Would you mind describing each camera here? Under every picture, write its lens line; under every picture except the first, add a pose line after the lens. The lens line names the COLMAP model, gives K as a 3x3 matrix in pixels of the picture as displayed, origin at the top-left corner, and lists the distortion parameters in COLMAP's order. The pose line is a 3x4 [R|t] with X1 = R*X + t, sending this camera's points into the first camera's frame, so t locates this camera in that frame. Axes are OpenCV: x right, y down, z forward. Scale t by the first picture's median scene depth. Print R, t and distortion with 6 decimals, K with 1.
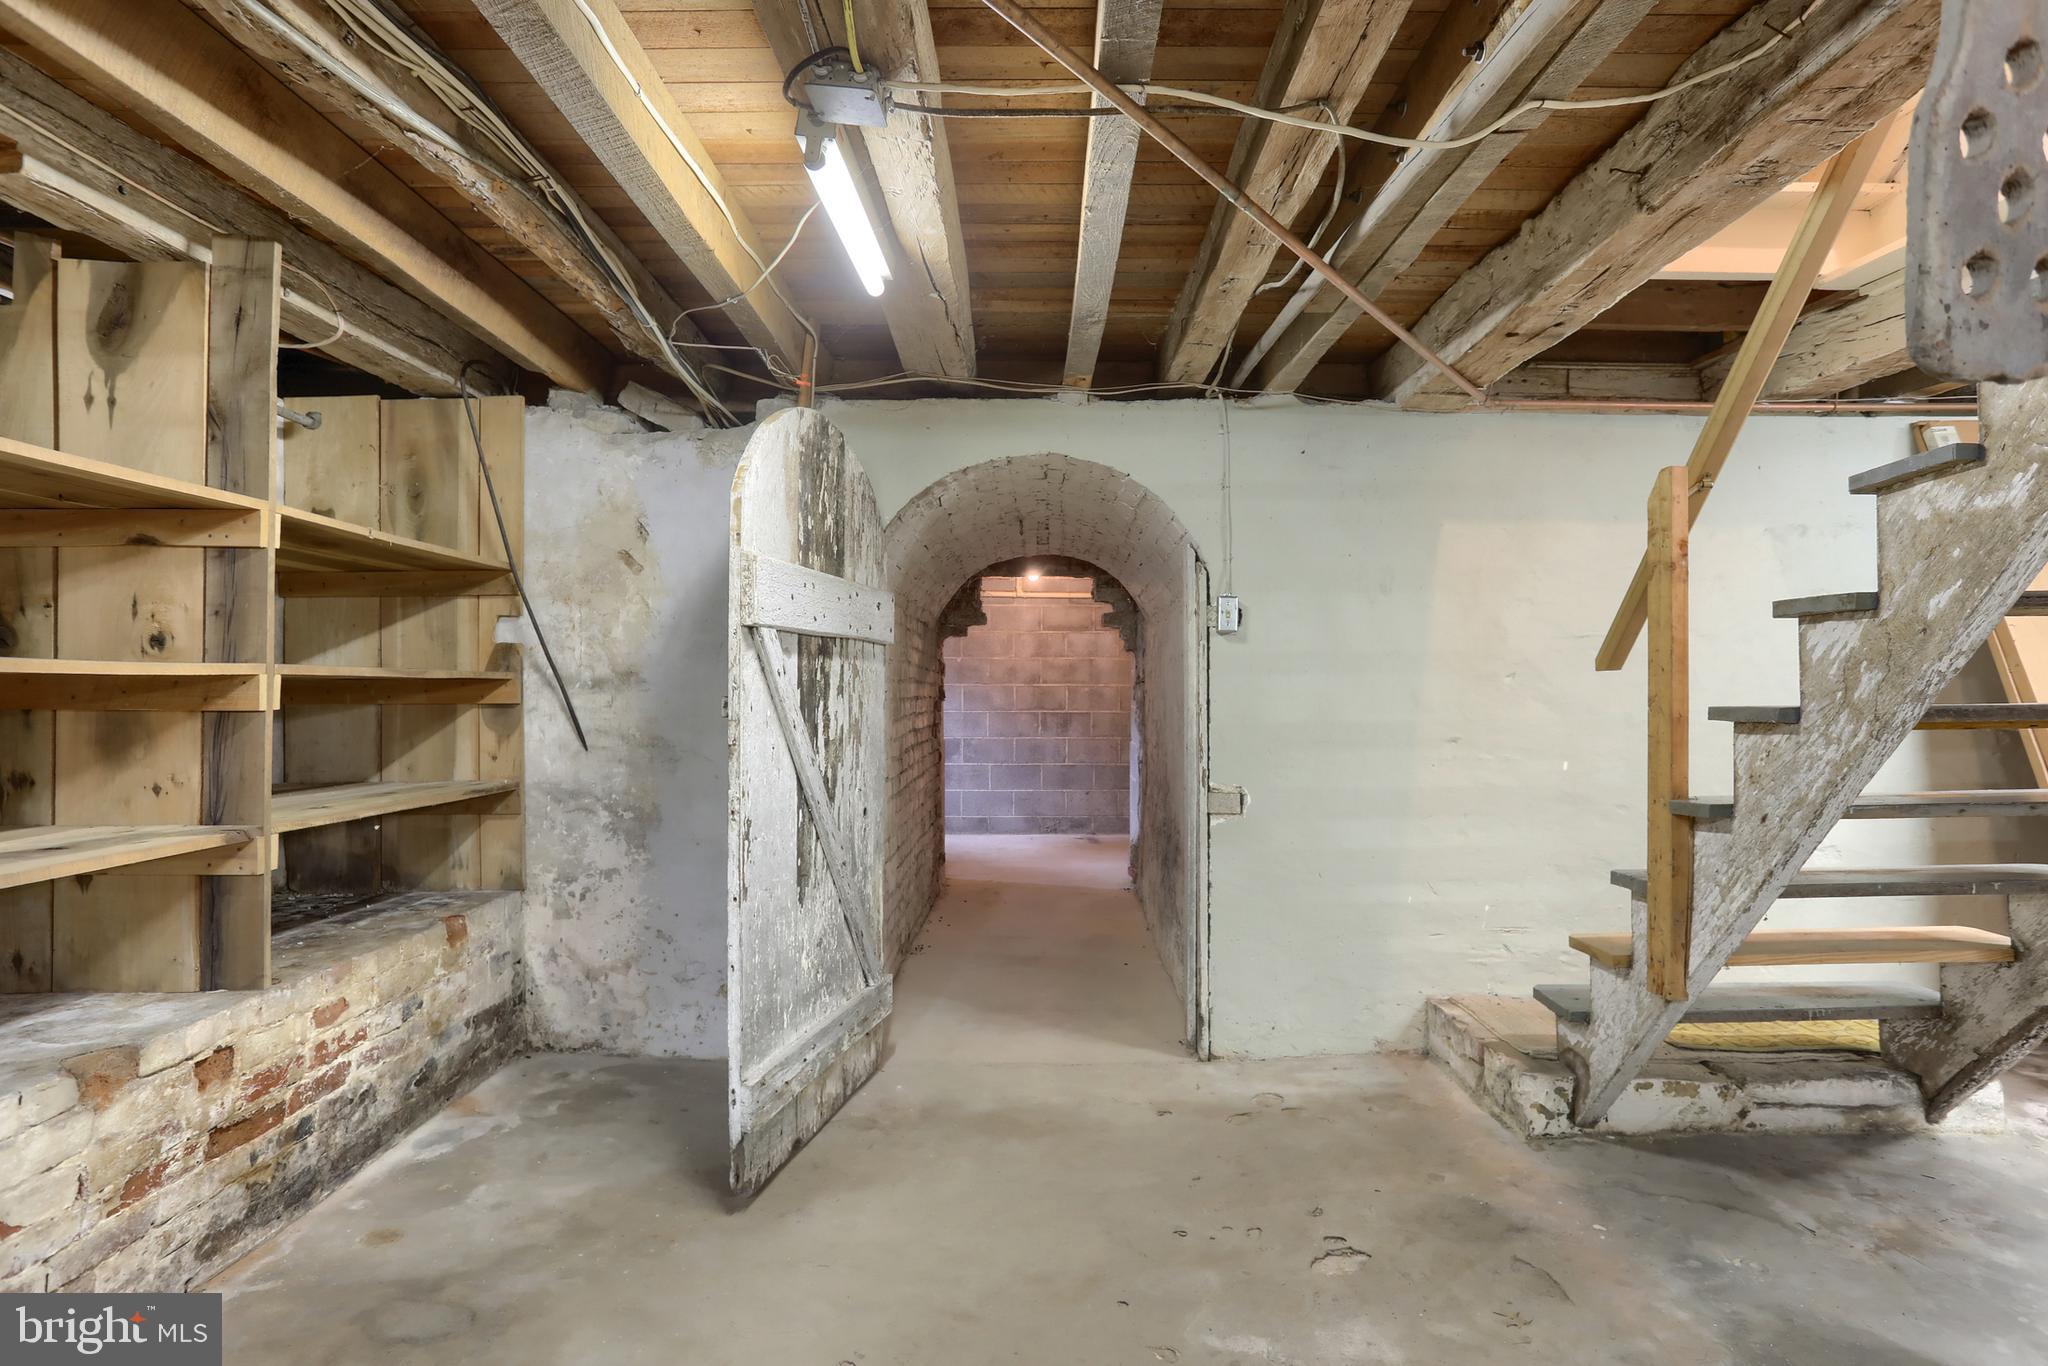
lens RADIAL K [[1086.9, 0, 1028.6], [0, 1086.9, 679.5], [0, 0, 1]] dist [-0.002311, -0.000256]
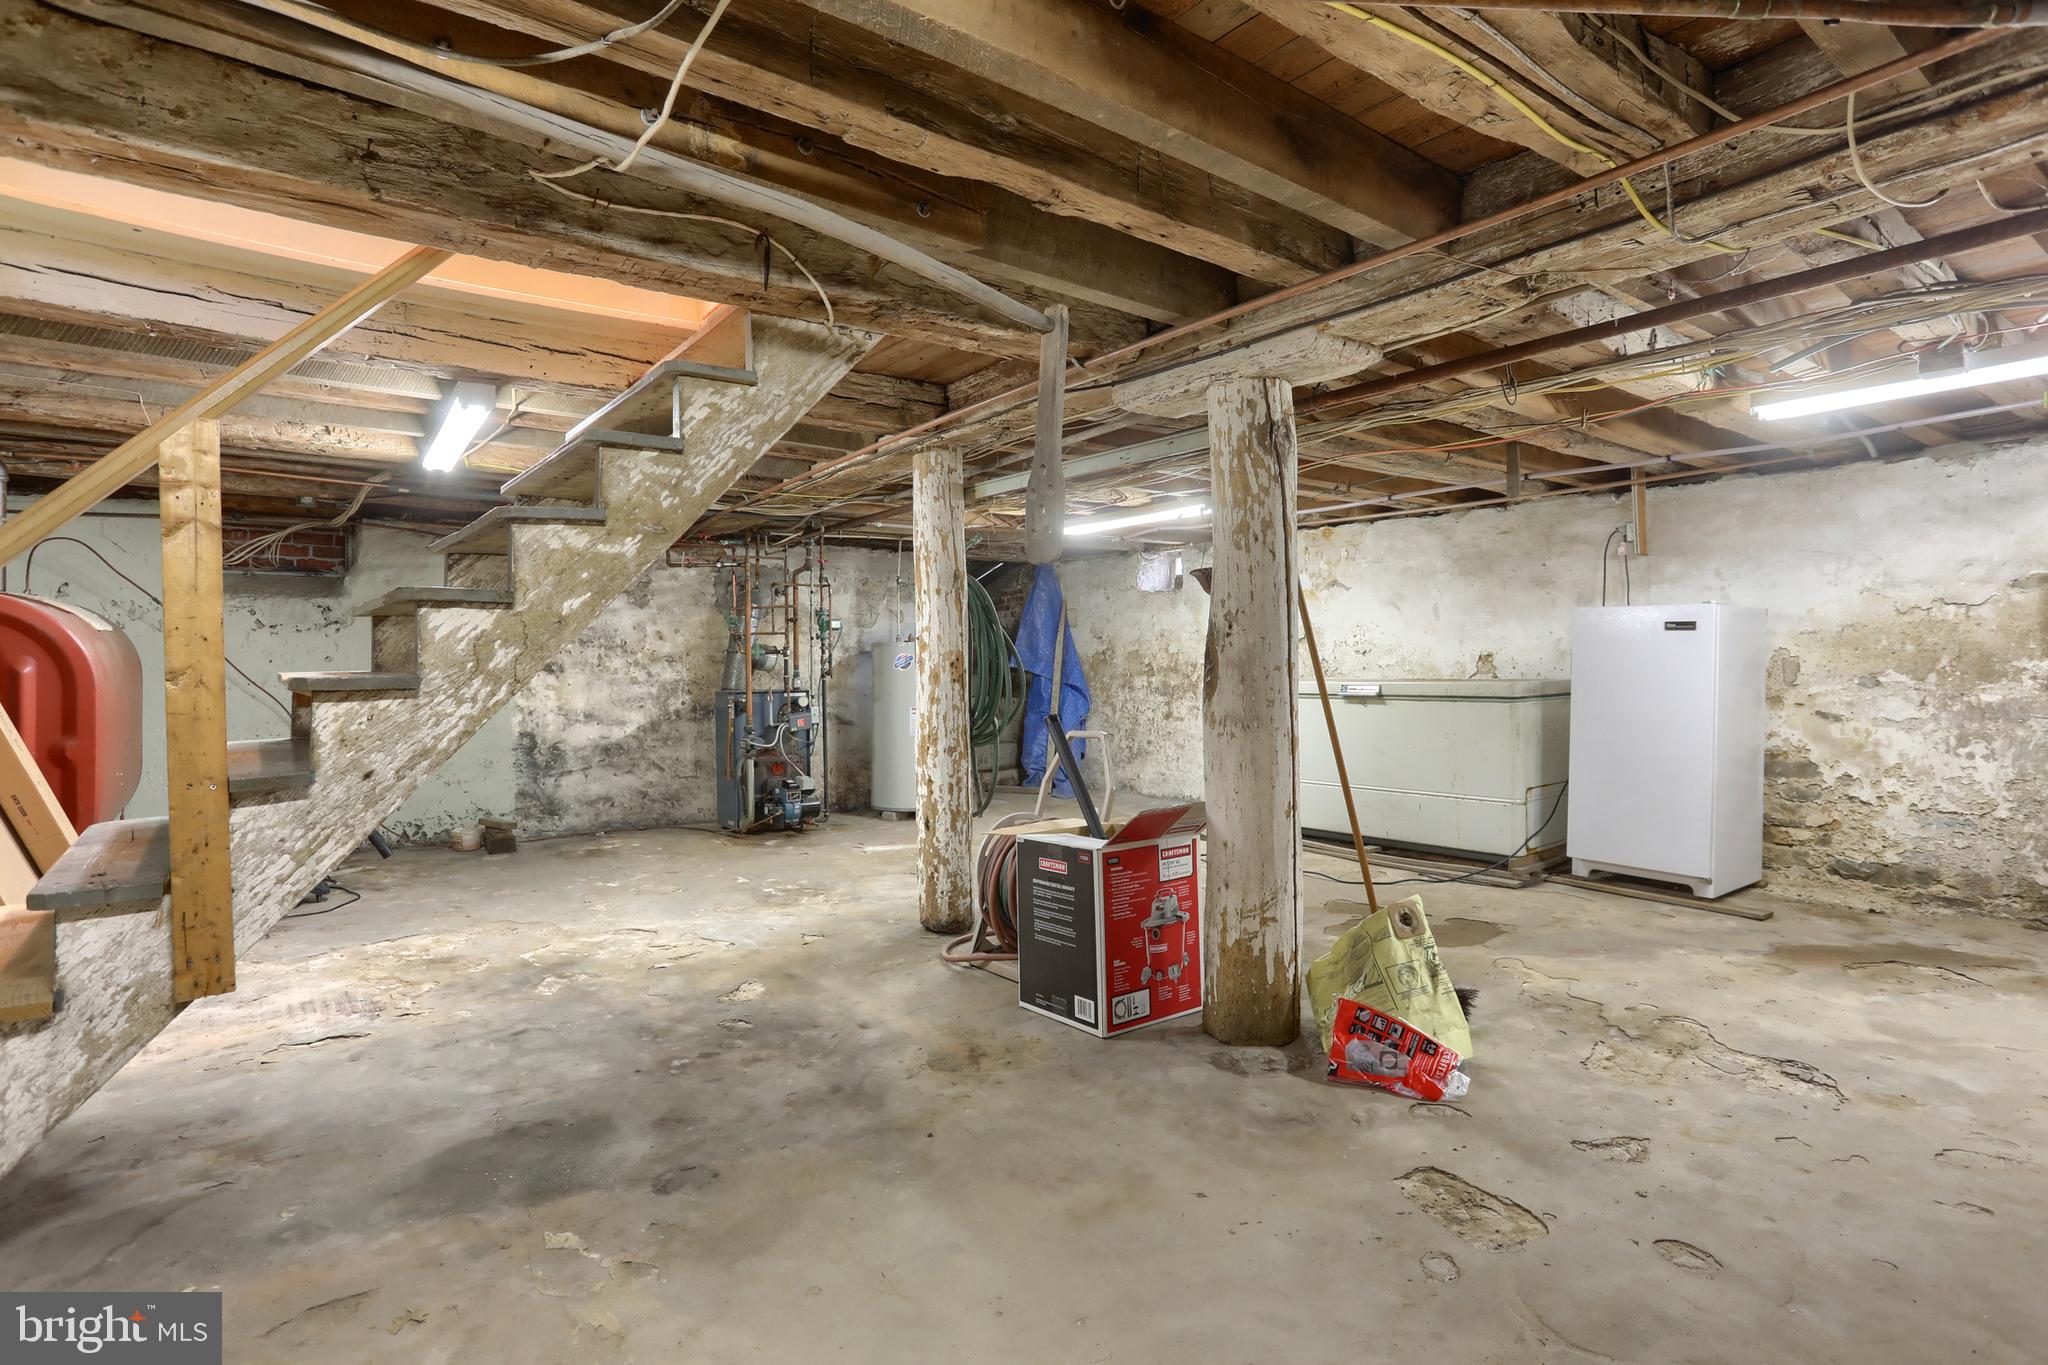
lens RADIAL K [[1004.9, 0, 1025.3], [0, 1004.9, 679.8], [0, 0, 1]] dist [0.002493, 0.000320]
pose [[-0.597131, -0.006946, 0.802114, -0.633618], [0.000622, 0.999958, 0.009122, 0.021445], [-0.802144, 0.005946, -0.597101, 1.190559]]
